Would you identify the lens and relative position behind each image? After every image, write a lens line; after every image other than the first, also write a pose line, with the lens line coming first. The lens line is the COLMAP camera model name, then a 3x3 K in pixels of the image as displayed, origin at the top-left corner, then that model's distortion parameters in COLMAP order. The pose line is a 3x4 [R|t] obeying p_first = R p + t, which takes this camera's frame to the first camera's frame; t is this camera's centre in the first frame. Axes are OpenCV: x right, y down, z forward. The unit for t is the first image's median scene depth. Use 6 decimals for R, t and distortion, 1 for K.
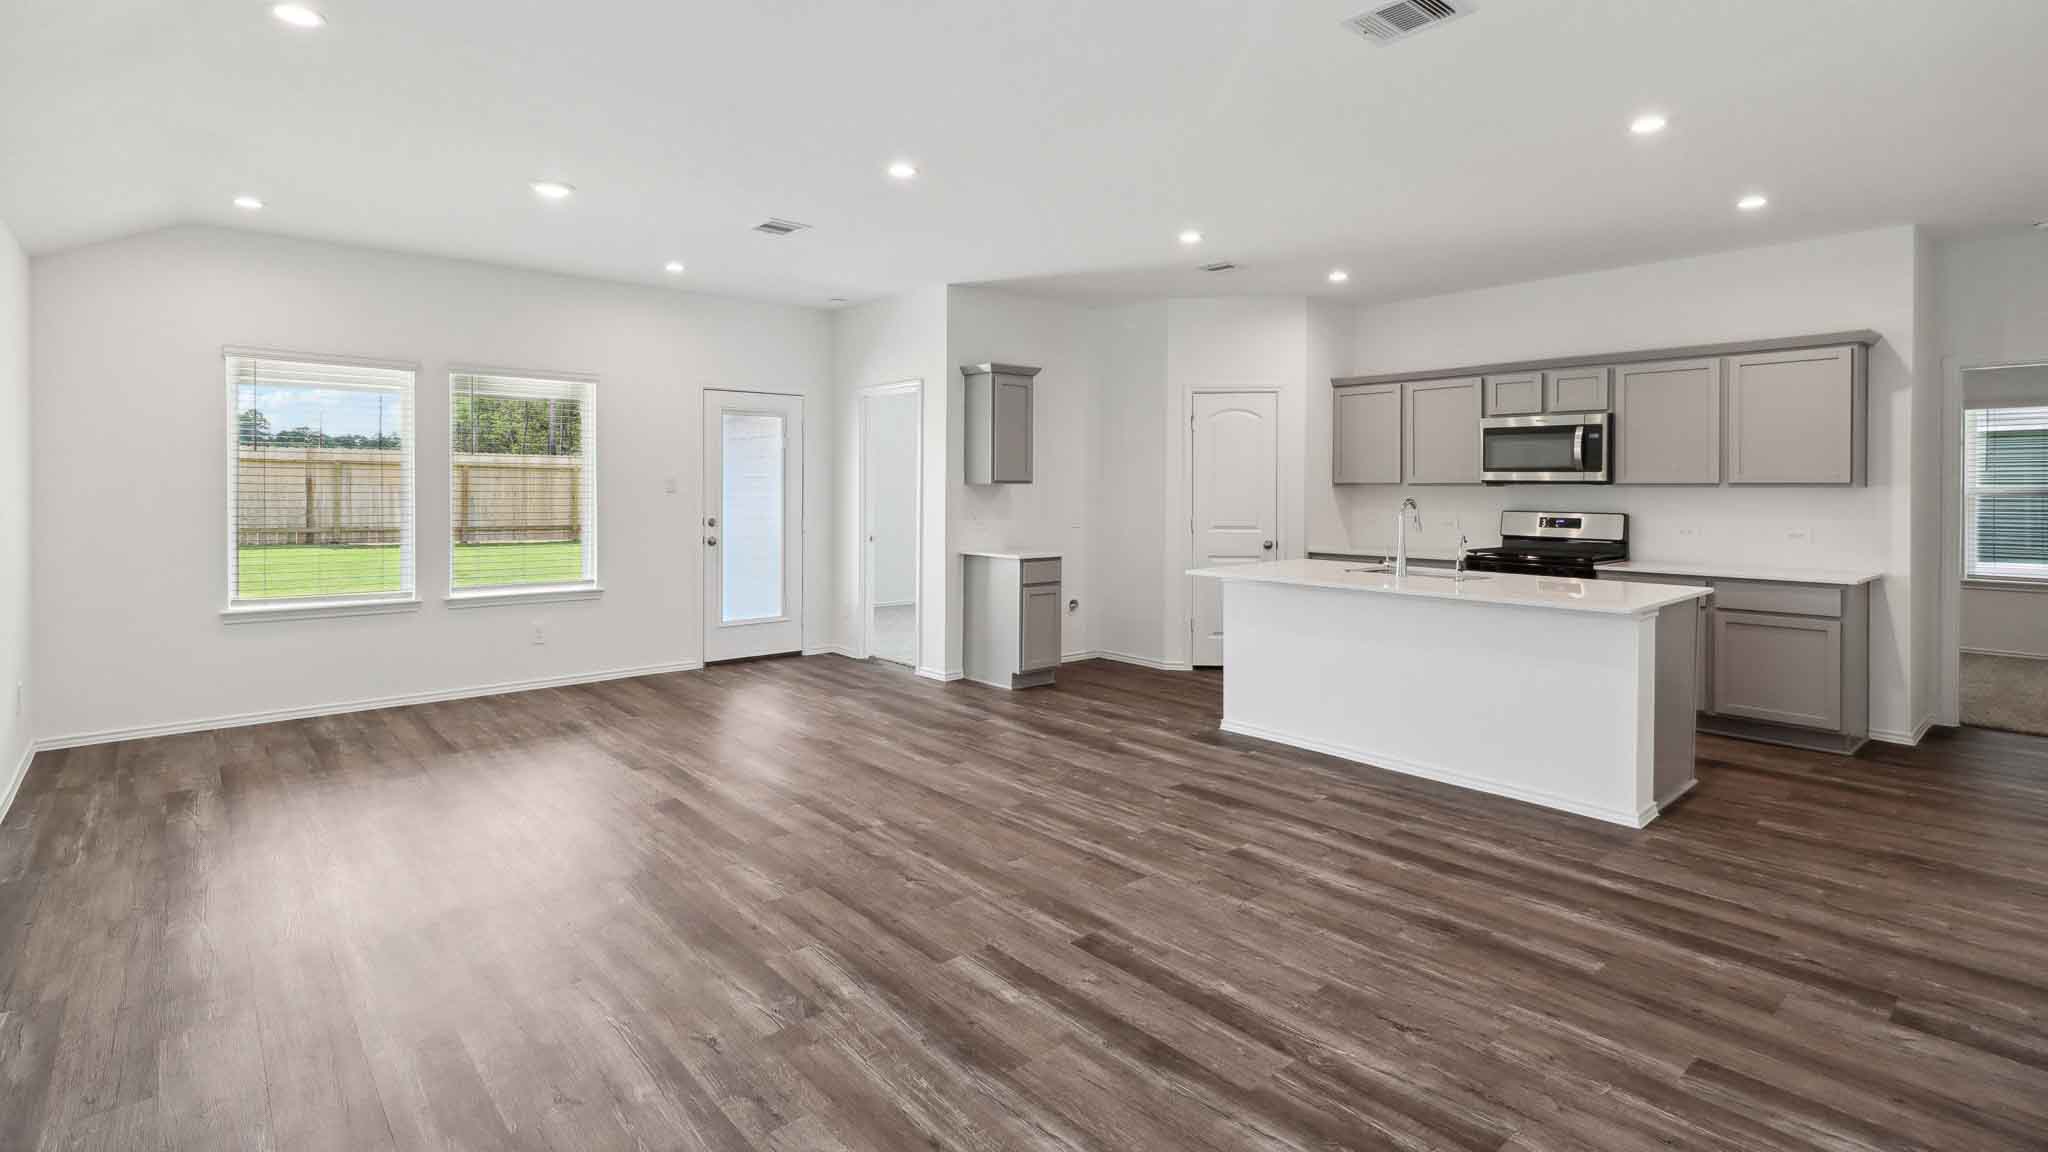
lens RADIAL K [[972.8, 0, 1018.8], [0, 972.8, 490.1], [0, 0, 1]] dist [0.001287, -0.000097]
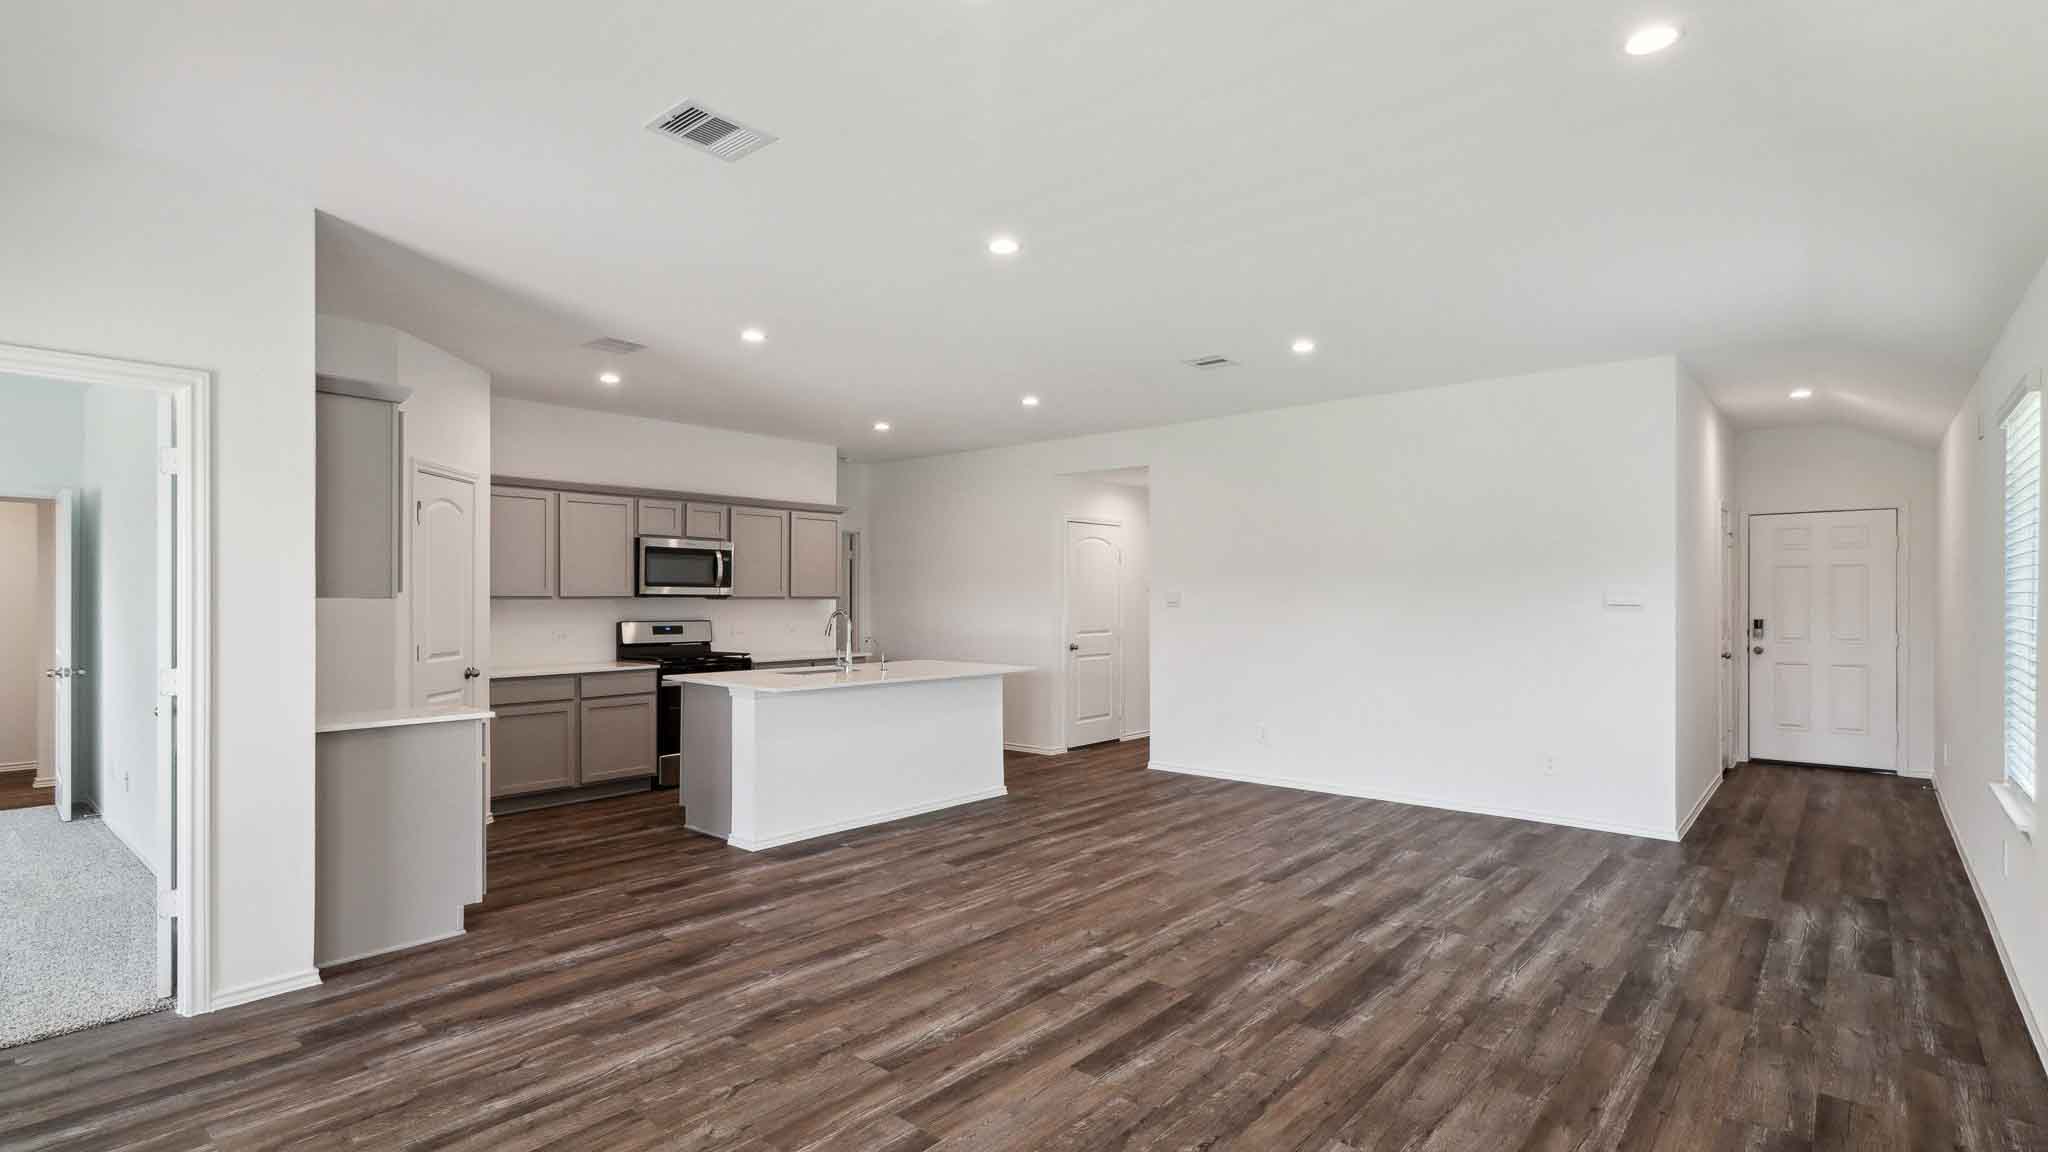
lens RADIAL K [[973.2, 0, 1024.0], [0, 973.2, 576.0], [0, 0, 1]] dist [-0.015453, -0.000187]
pose [[-0.146680, 0.021339, 0.988954, -0.799798], [0.006368, 0.999767, -0.020628, -0.005524], [-0.989163, 0.003272, -0.146782, 0.889028]]
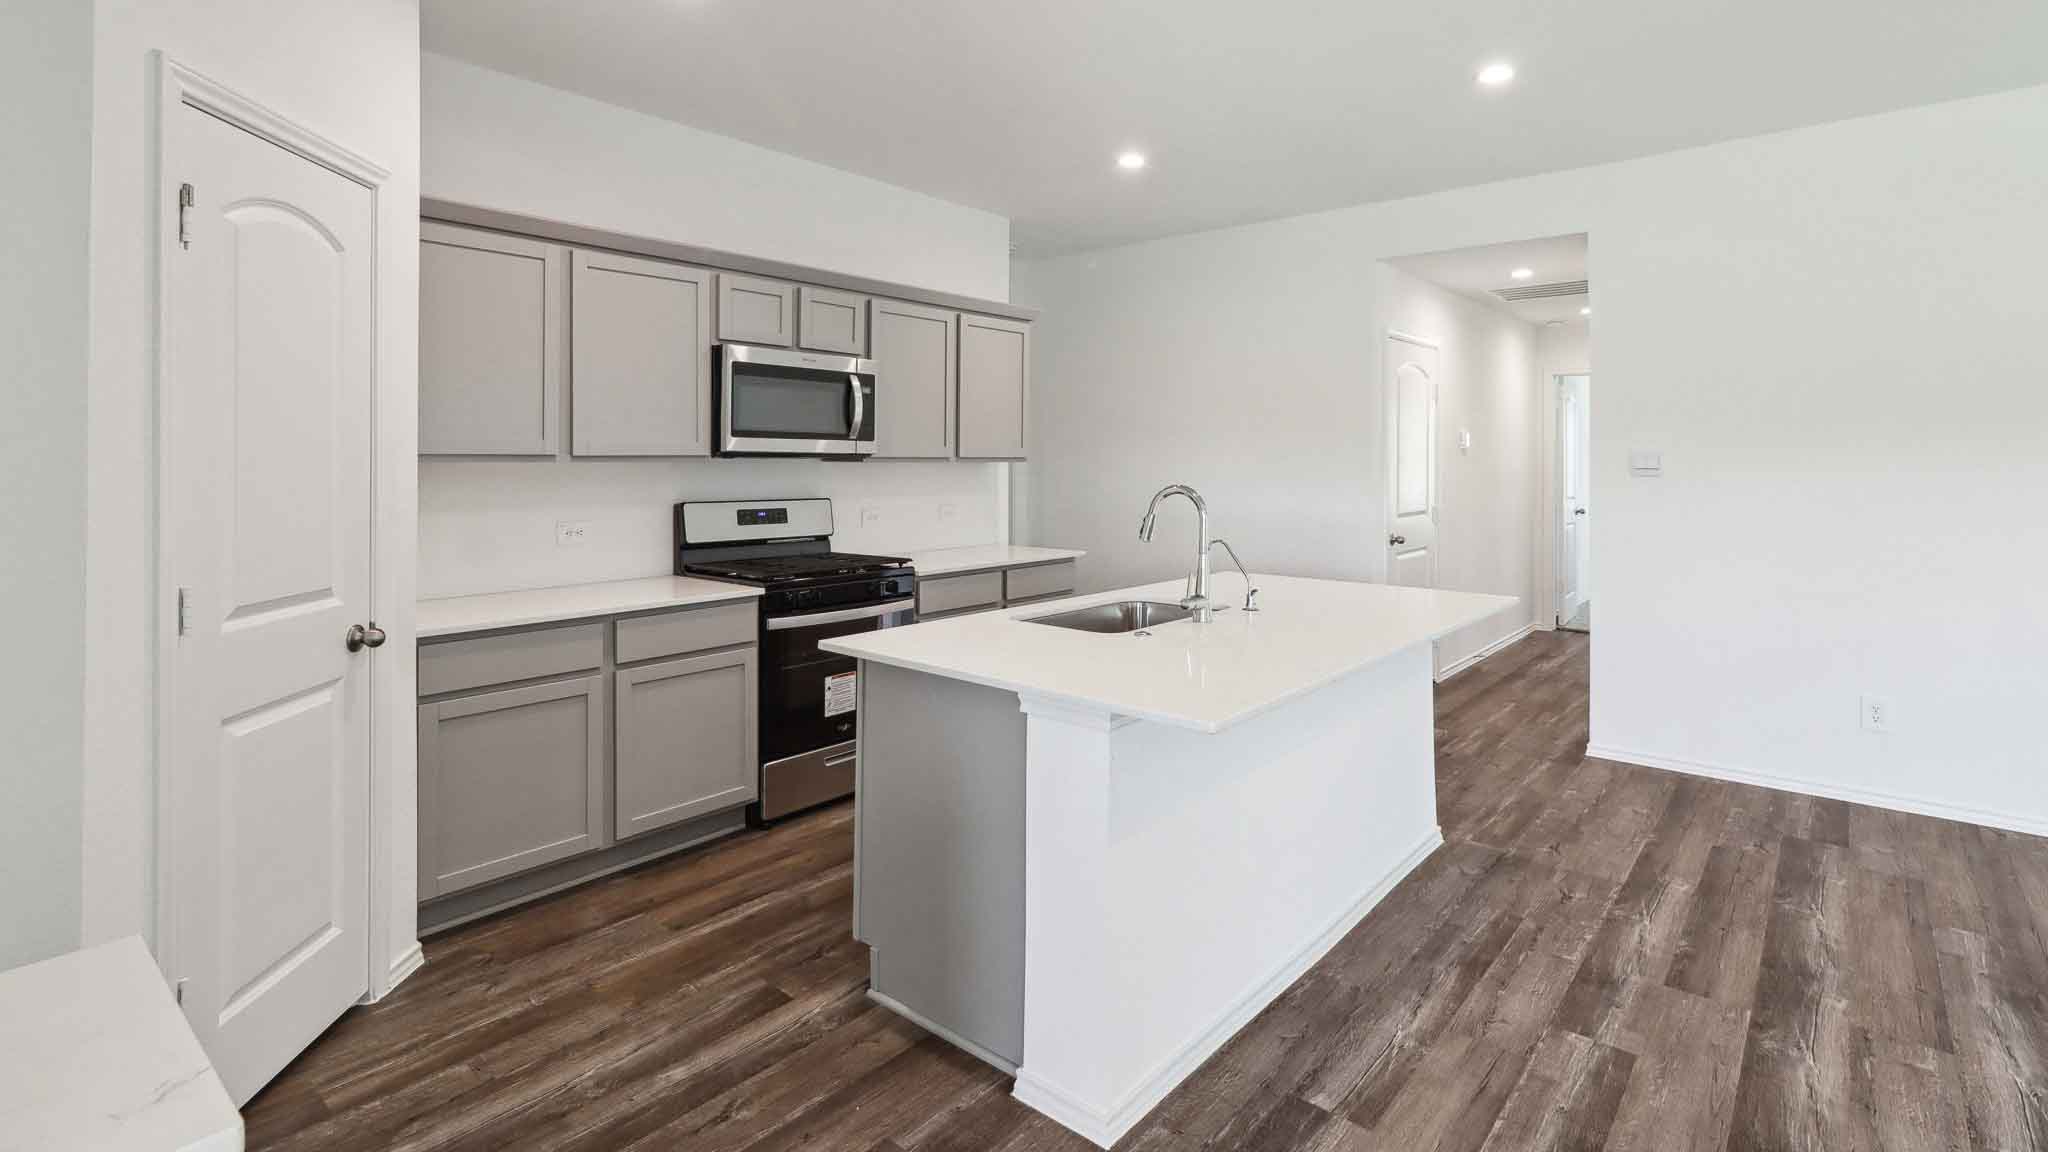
lens RADIAL K [[982.9, 0, 1024.9], [0, 982.9, 438.0], [0, 0, 1]] dist [0.022879, -0.001211]
pose [[-0.152917, 0.019238, 0.988052, -0.156109], [0.002202, 0.999815, -0.019126, -0.007252], [-0.988237, -0.000749, -0.152931, 1.104203]]
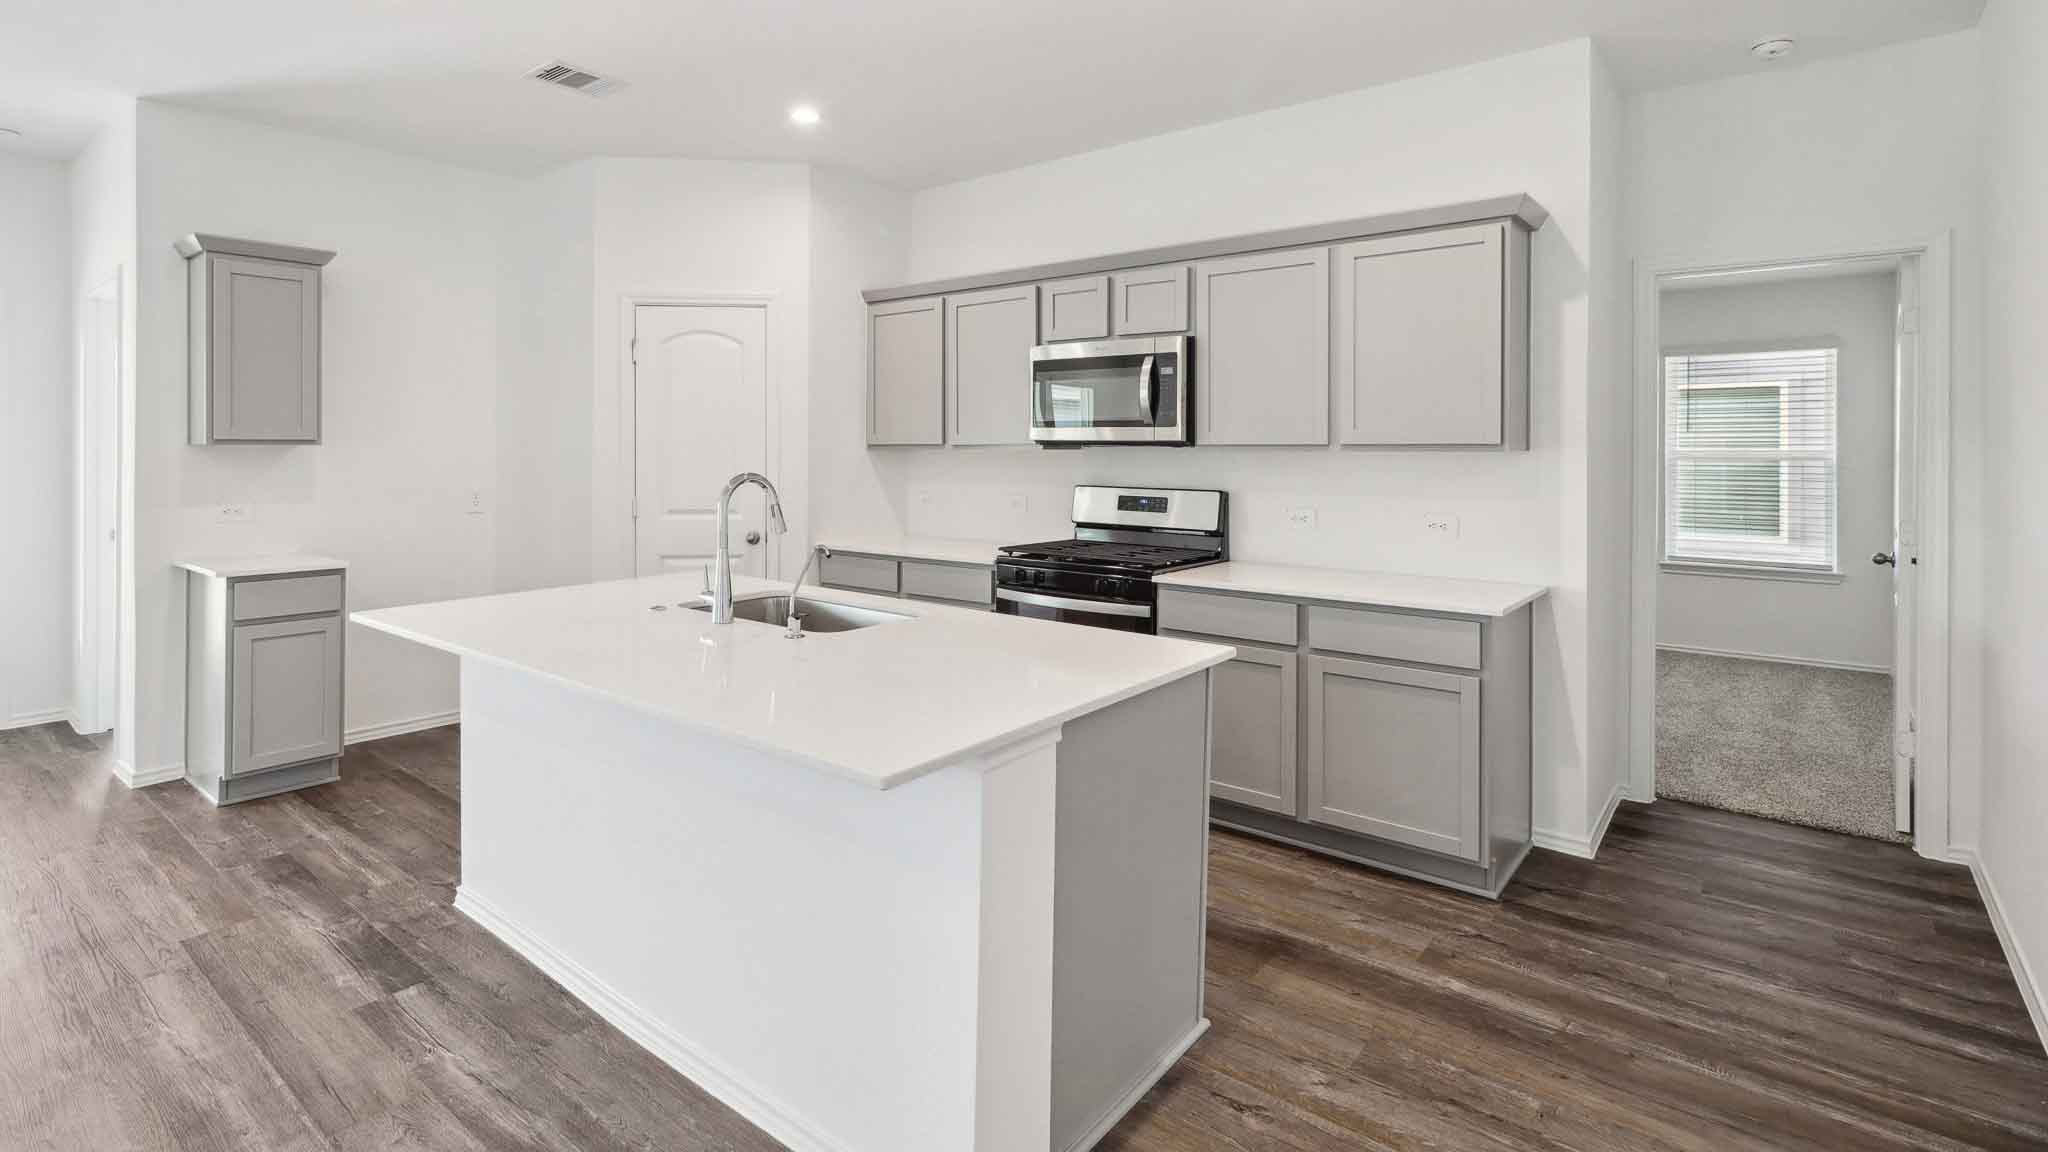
lens RADIAL K [[964.0, 0, 1024.1], [0, 964.0, 450.8], [0, 0, 1]] dist [0.000800, 0.000396]
pose [[0.983680, -0.000587, 0.179924, 0.425041], [0.000847, 0.999999, -0.001365, -0.002161], [-0.179923, 0.001495, 0.983679, 0.430572]]
